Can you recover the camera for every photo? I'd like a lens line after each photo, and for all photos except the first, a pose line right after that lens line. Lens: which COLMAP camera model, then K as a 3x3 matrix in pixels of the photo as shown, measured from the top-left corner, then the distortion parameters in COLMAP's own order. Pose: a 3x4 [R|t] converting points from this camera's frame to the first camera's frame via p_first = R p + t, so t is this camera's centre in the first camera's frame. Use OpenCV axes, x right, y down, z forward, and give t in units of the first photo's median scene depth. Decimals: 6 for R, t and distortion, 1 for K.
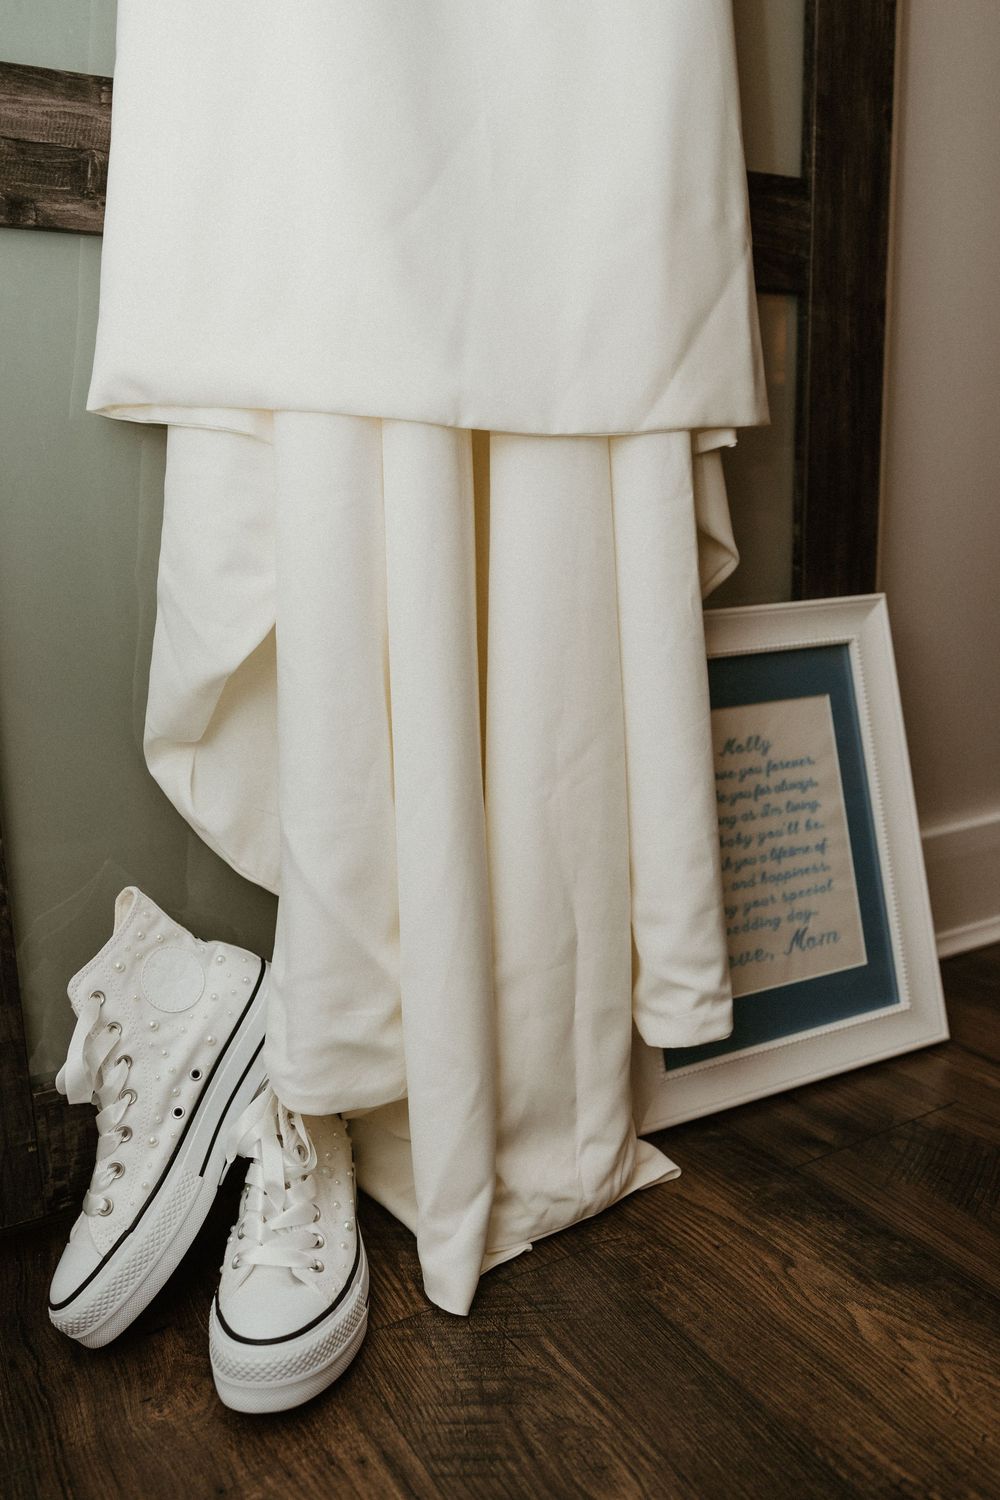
lens RADIAL K [[1178.6, 0, 500.0], [0, 1178.6, 750.0], [0, 0, 1]] dist [-0.000339, 0.001099]
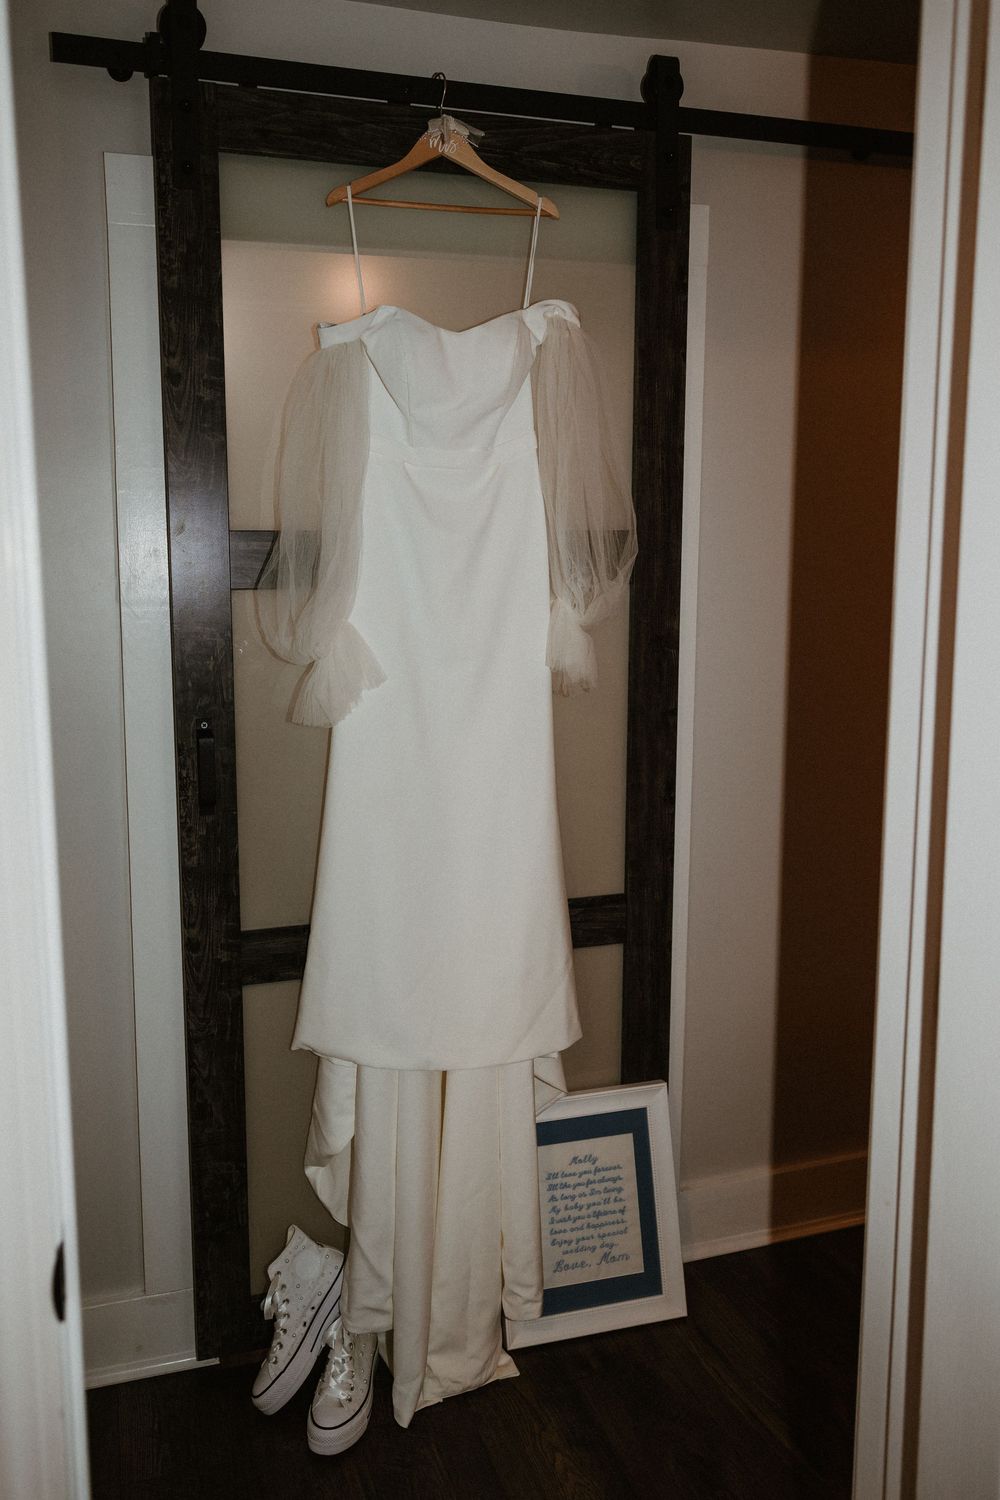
lens RADIAL K [[1051.6, 0, 435.3], [0, 1051.6, 751.8], [0, 0, 1]] dist [0.002610, 0.002655]
pose [[0.976198, 0.053256, -0.210243, 0.376645], [-0.066760, 0.996101, -0.057664, -0.736924], [0.206353, 0.070327, 0.975947, -1.136277]]
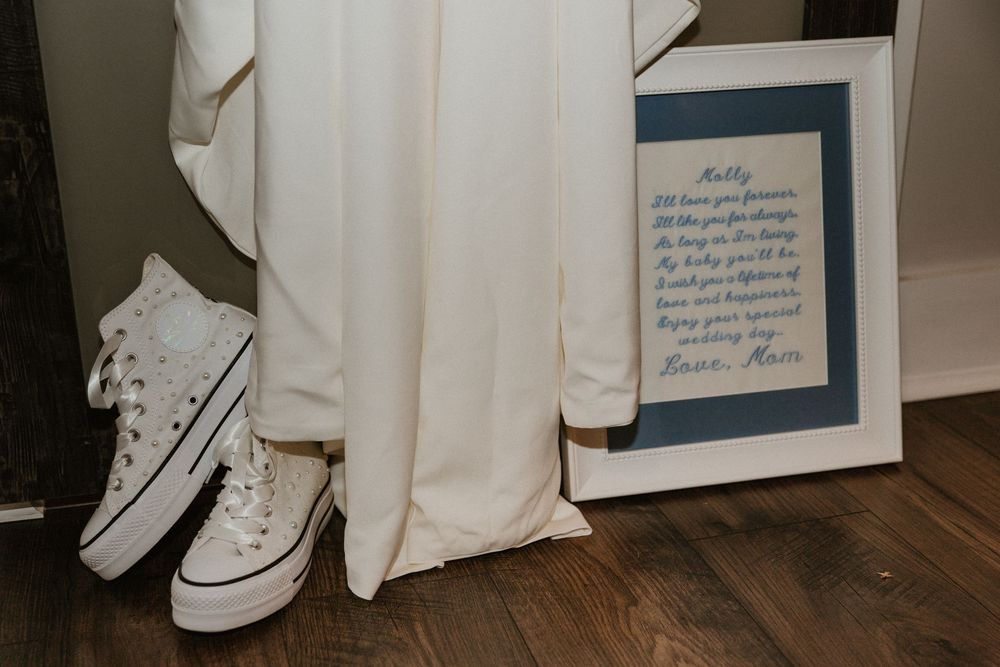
lens RADIAL K [[1279.7, 0, 498.4], [0, 1279.7, 364.5], [0, 0, 1]] dist [-0.009550, -0.012690]
pose [[0.971687, 0.106784, -0.210766, 0.336738], [-0.067222, 0.980121, 0.186663, -0.047551], [0.226509, -0.167210, 0.959549, -0.257656]]
